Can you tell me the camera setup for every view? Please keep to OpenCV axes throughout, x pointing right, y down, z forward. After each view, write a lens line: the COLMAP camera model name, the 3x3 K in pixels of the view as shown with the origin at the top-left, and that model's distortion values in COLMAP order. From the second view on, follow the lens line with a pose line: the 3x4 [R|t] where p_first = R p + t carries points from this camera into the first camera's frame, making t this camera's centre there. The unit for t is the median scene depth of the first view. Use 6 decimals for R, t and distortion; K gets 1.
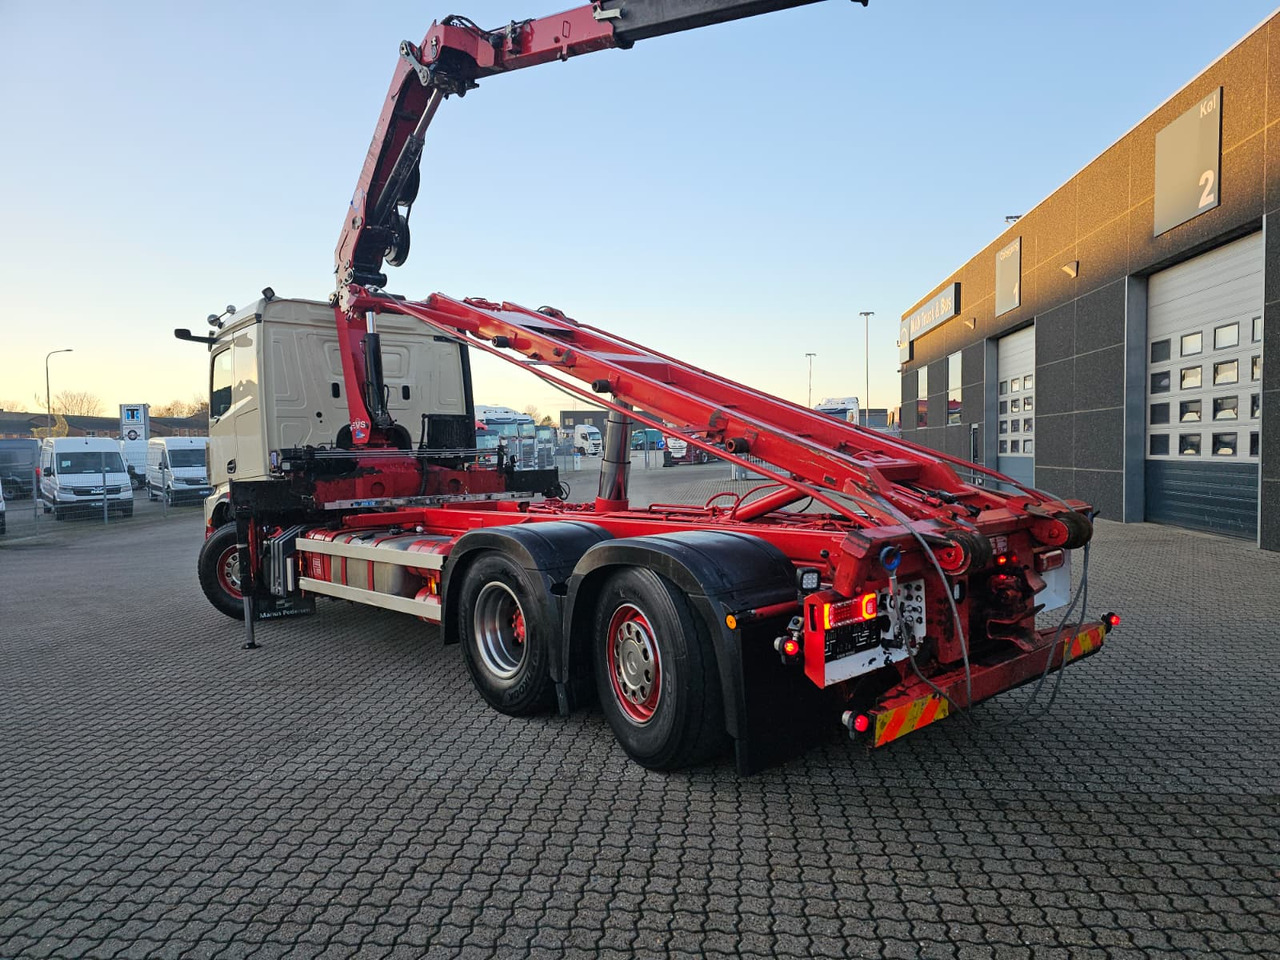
lens RADIAL K [[854.4, 0, 645.8], [0, 854.4, 494.1], [0, 0, 1]] dist [0.094472, -0.087277]
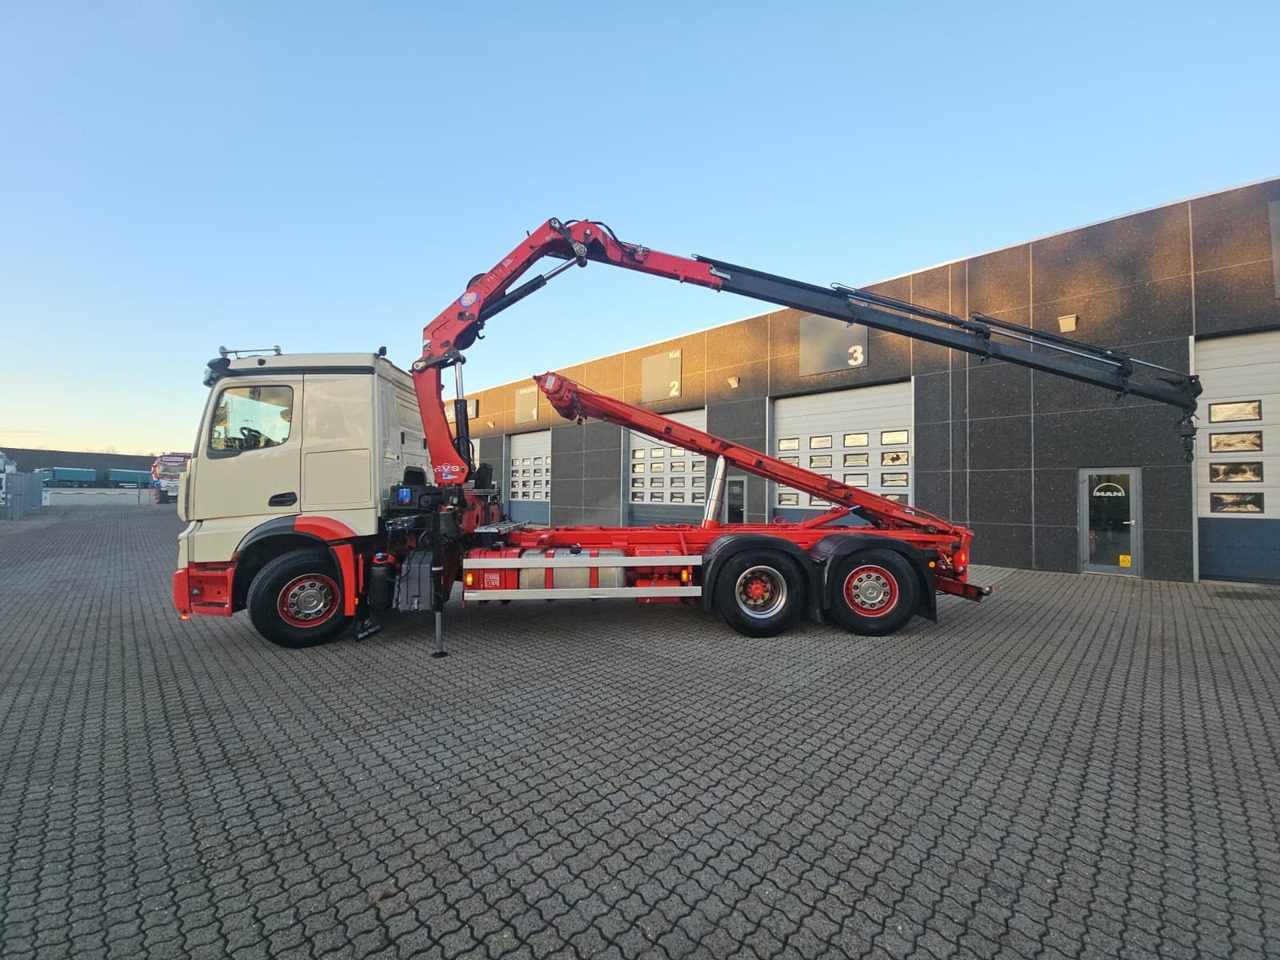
lens RADIAL K [[526.7, 0, 641.7], [0, 526.7, 479.9], [0, 0, 1]] dist [-0.000452, -0.000007]
pose [[0.623547, 0.046360, 0.780410, -0.765862], [0.017414, 0.997169, -0.073150, -0.001944], [-0.781592, 0.059202, 0.620974, 0.306632]]
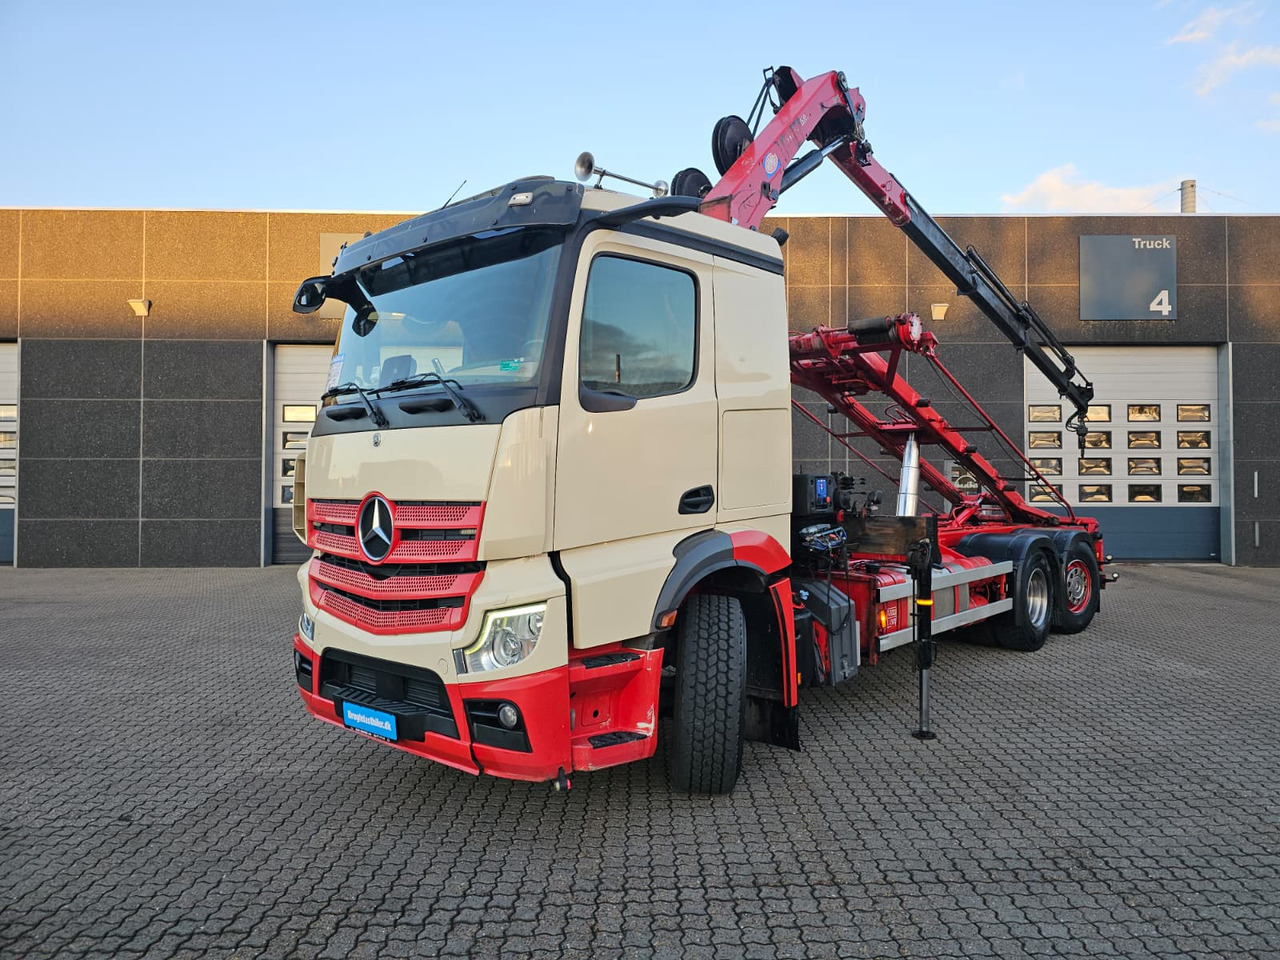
lens RADIAL K [[858.1, 0, 642.8], [0, 858.1, 475.7], [0, 0, 1]] dist [0.097501, -0.097296]
pose [[-0.121315, 0.037865, 0.991892, -1.059520], [0.050528, 0.998212, -0.031926, -0.033642], [-0.991327, 0.046245, -0.123011, 1.163603]]
